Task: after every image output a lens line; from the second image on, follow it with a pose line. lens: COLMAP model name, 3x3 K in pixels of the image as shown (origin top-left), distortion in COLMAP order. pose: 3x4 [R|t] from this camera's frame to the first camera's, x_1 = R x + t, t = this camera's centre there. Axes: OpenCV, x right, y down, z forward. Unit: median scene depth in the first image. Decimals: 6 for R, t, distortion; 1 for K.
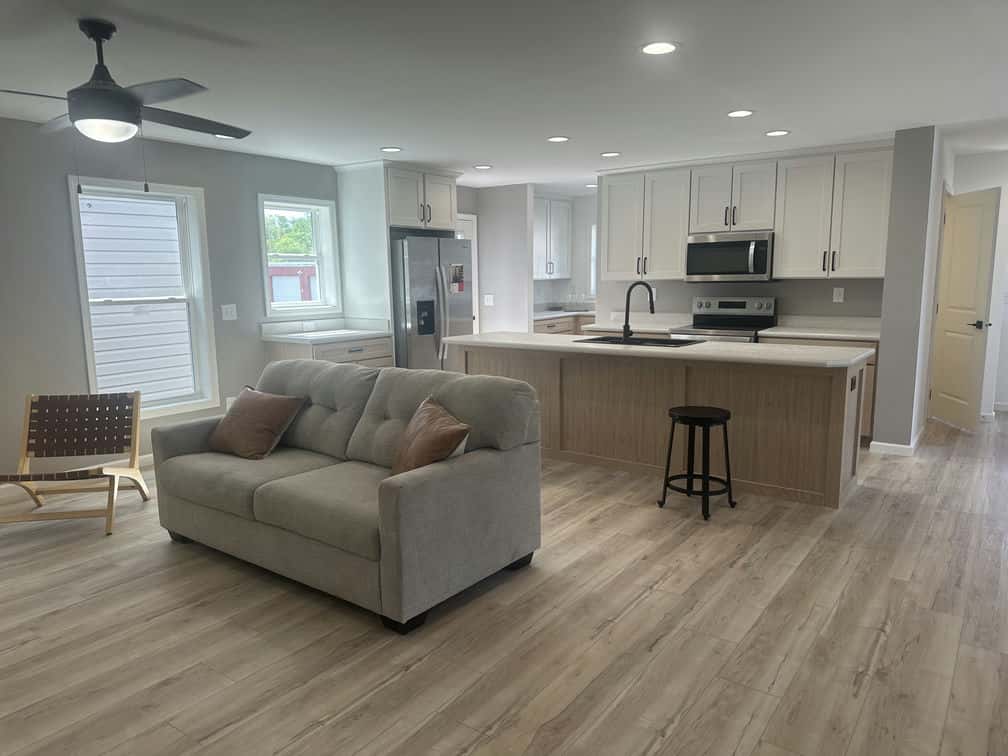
lens RADIAL K [[701.9, 0, 502.7], [0, 701.9, 380.2], [0, 0, 1]] dist [0.052863, -0.047737]
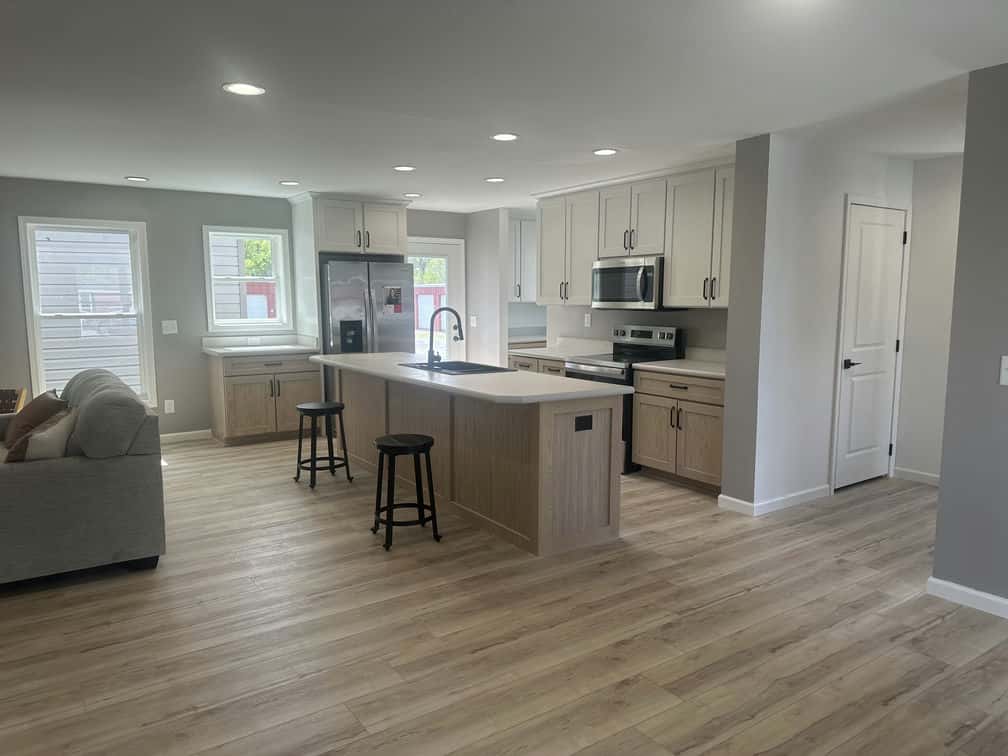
lens RADIAL K [[701.9, 0, 502.8], [0, 701.9, 374.4], [0, 0, 1]] dist [0.052863, -0.047737]
pose [[0.943007, 0.049183, -0.329118, 0.502580], [-0.060543, 0.997869, -0.024351, -0.021793], [0.327219, 0.042889, 0.943975, 0.077613]]
